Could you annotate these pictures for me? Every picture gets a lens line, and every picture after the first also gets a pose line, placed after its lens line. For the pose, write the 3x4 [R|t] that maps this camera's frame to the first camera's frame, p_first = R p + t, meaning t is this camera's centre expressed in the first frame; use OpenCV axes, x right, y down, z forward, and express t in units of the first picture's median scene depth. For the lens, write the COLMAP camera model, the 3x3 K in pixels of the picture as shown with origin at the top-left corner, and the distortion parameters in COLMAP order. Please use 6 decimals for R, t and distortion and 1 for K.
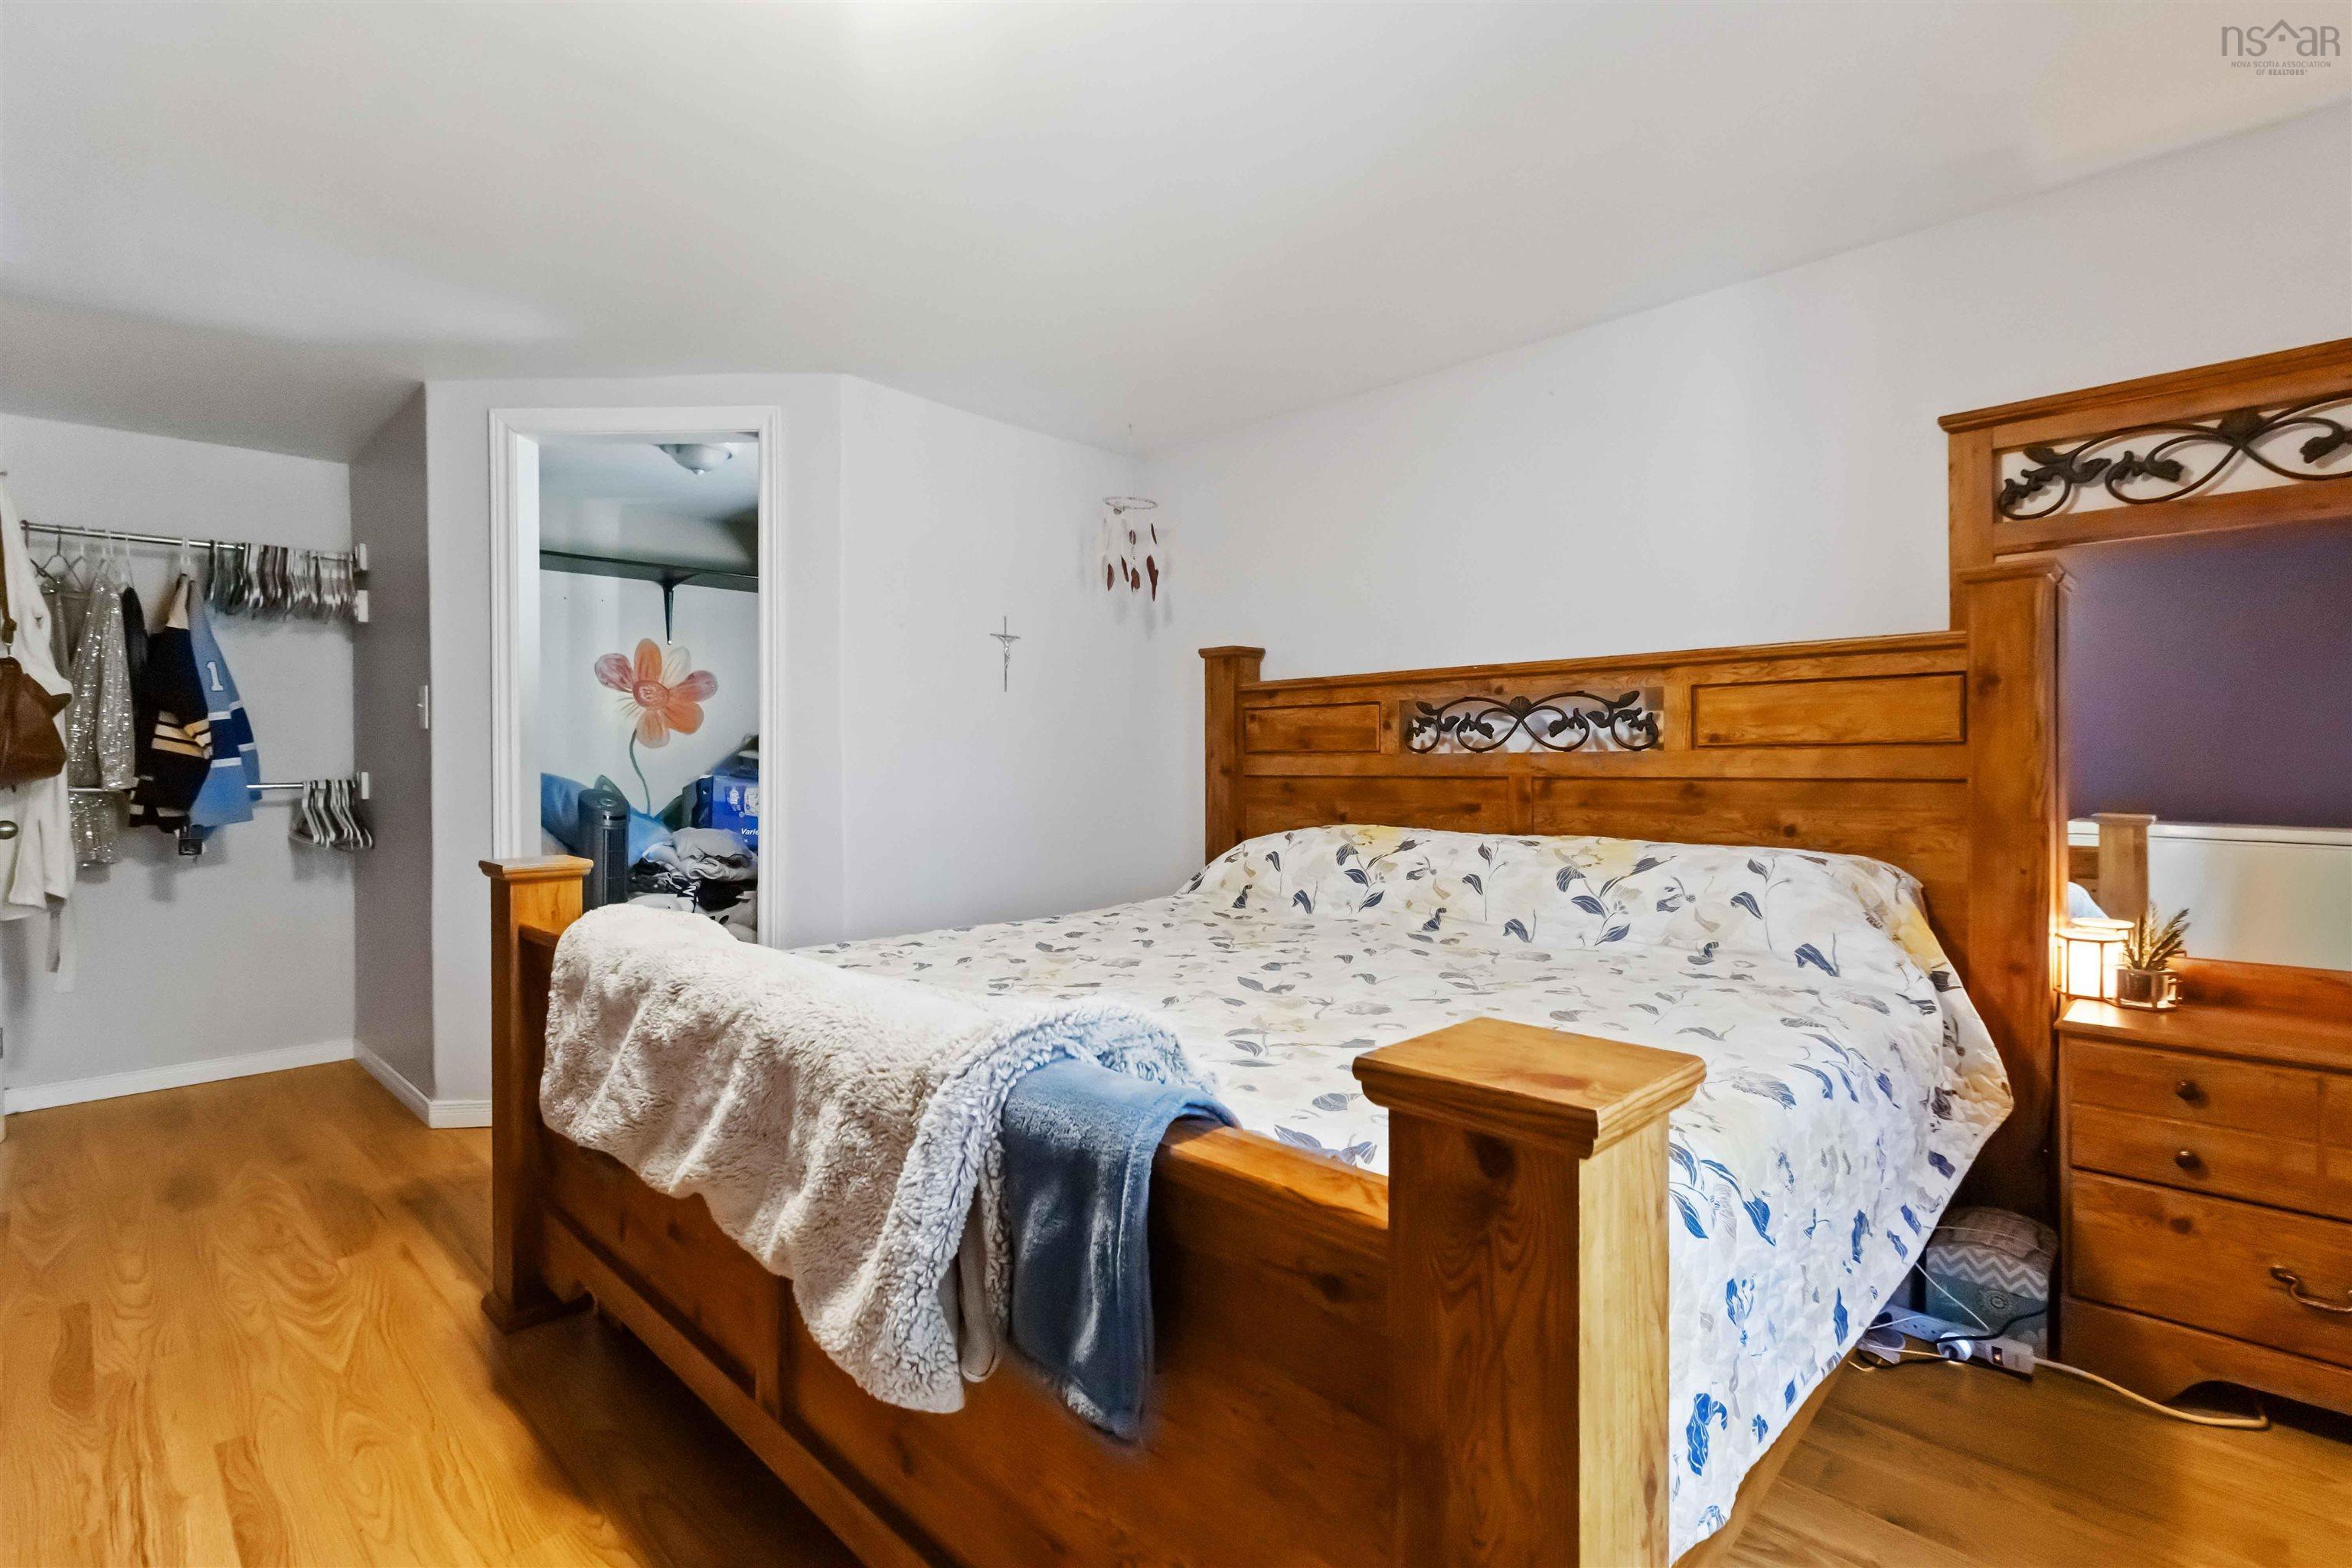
lens RADIAL K [[1088.8, 0, 1159.1], [0, 1088.8, 766.7], [0, 0, 1]] dist [0.001971, -0.000010]
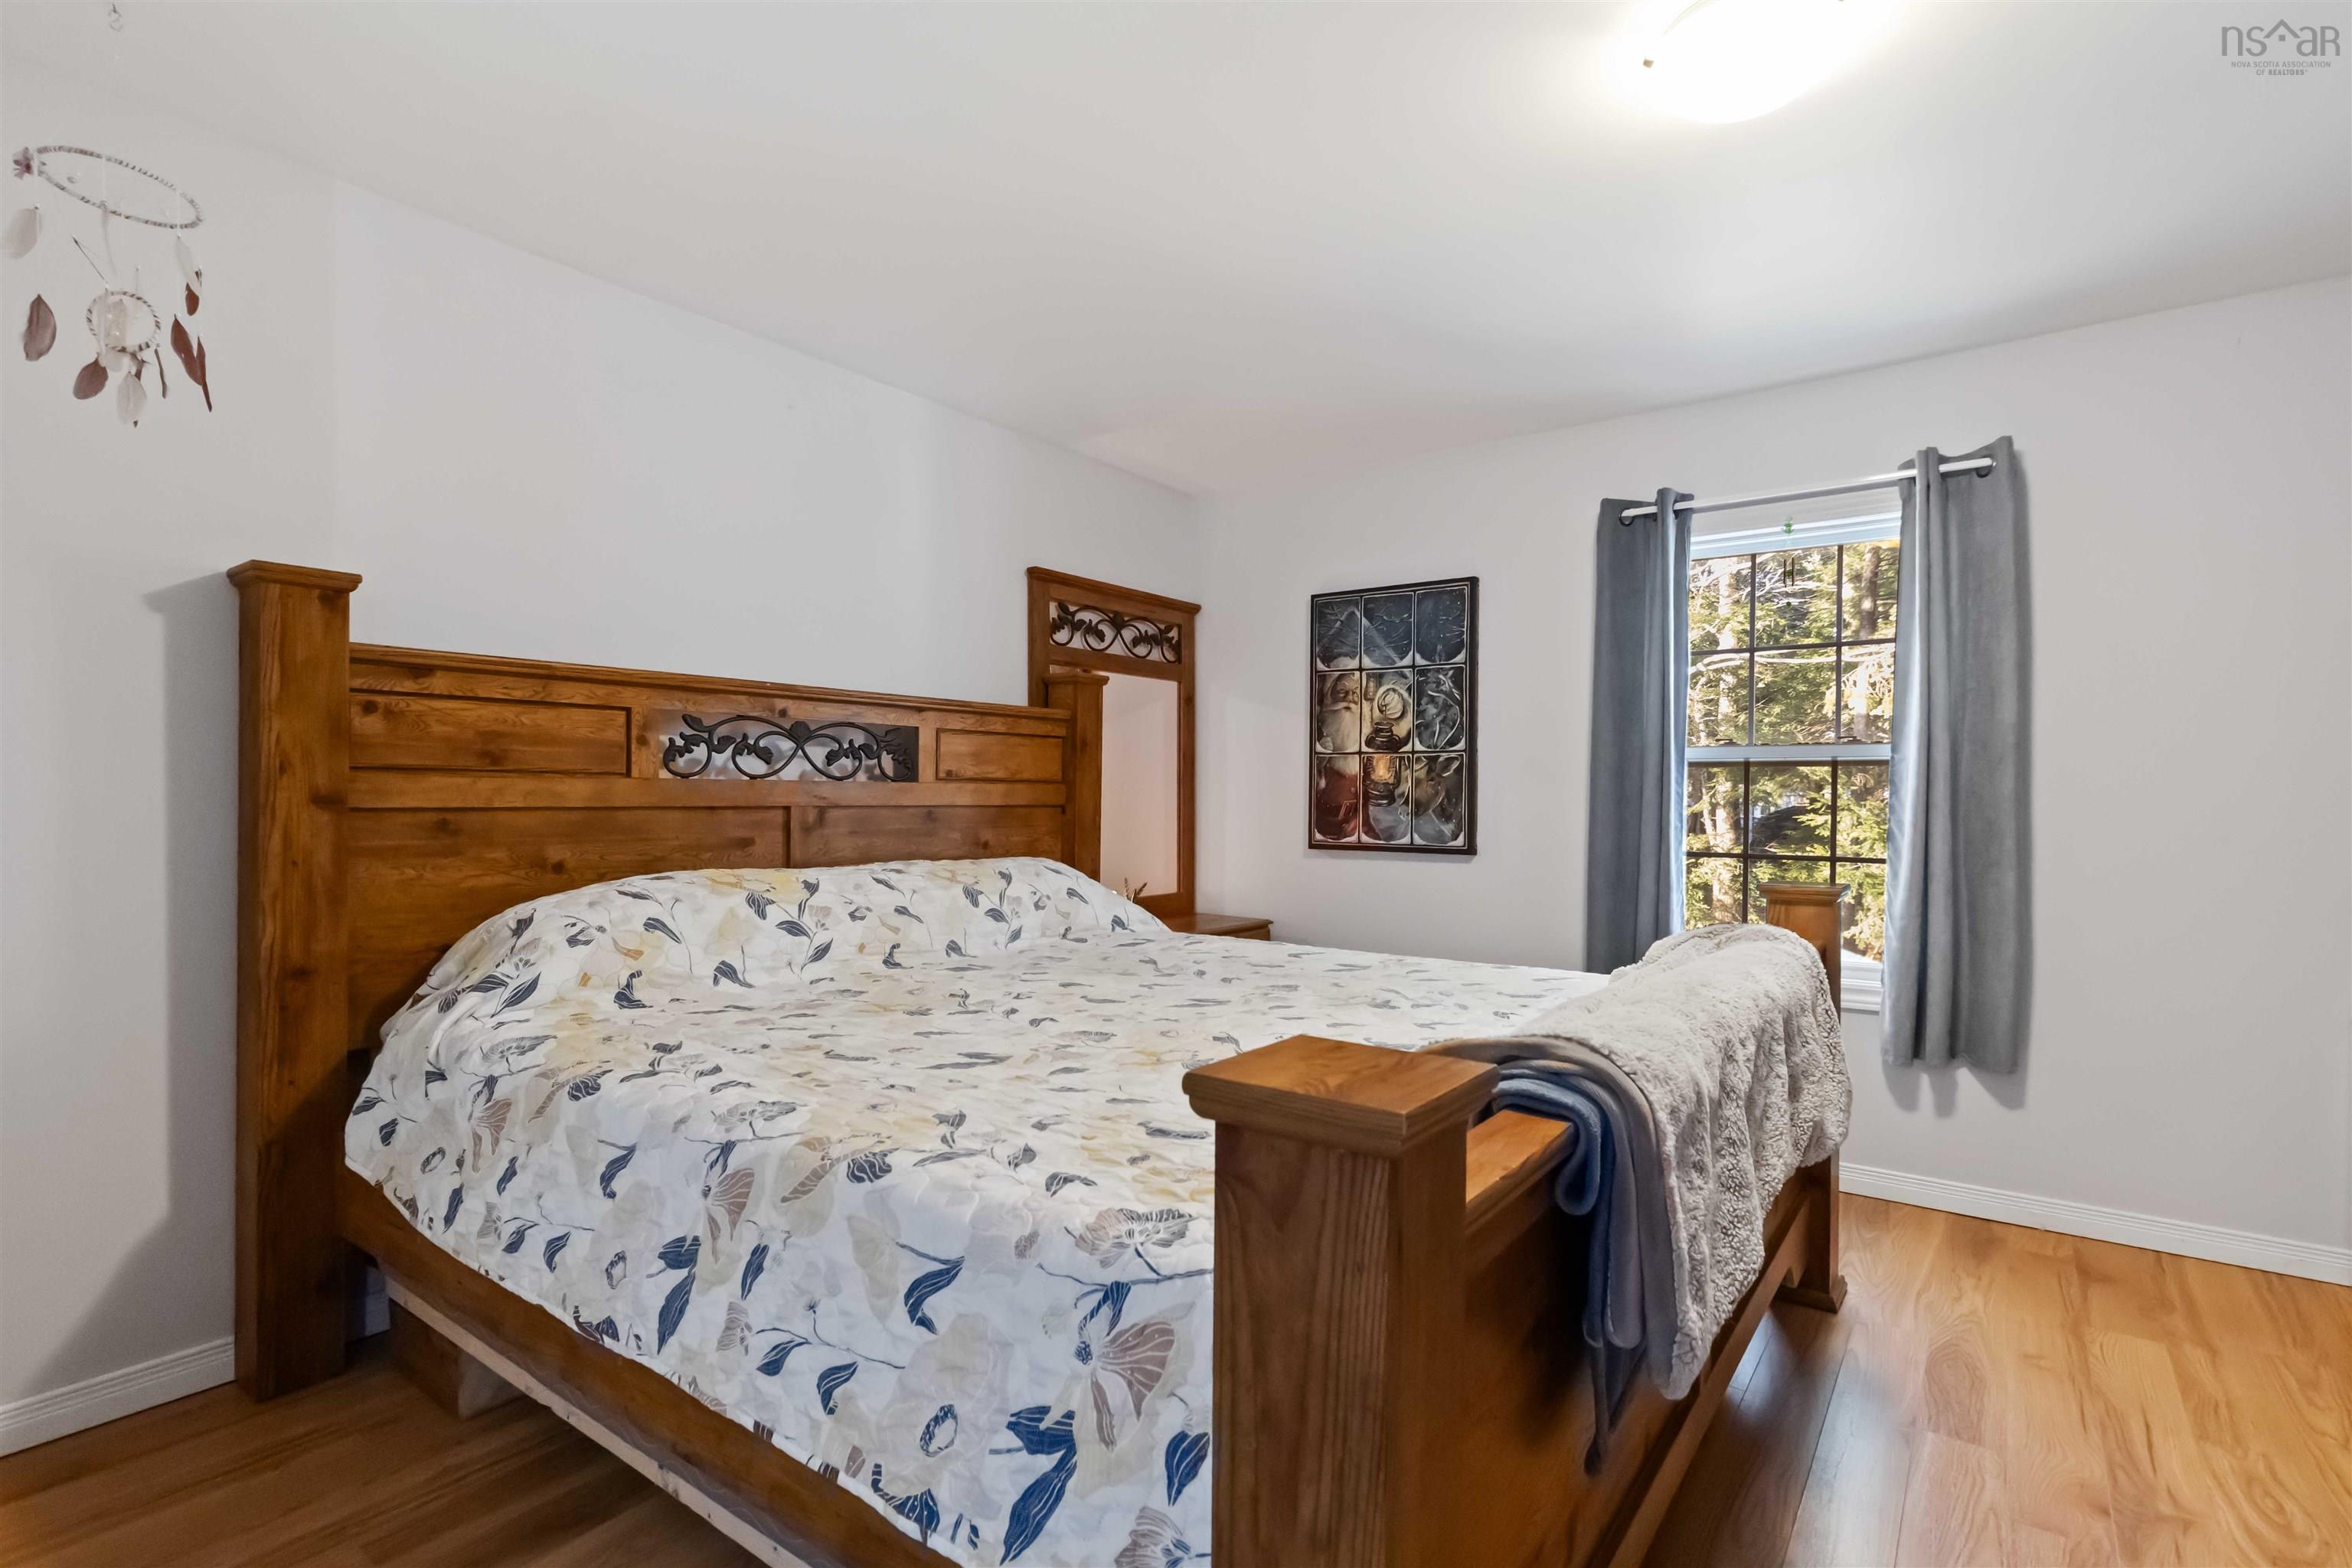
lens RADIAL K [[1088.8, 0, 1159.1], [0, 1088.8, 766.7], [0, 0, 1]] dist [0.001971, -0.000010]
pose [[-0.104076, 0.037919, 0.993846, -0.633124], [0.004955, 0.999280, -0.037607, 0.011856], [-0.994557, 0.001010, -0.104189, 0.781300]]
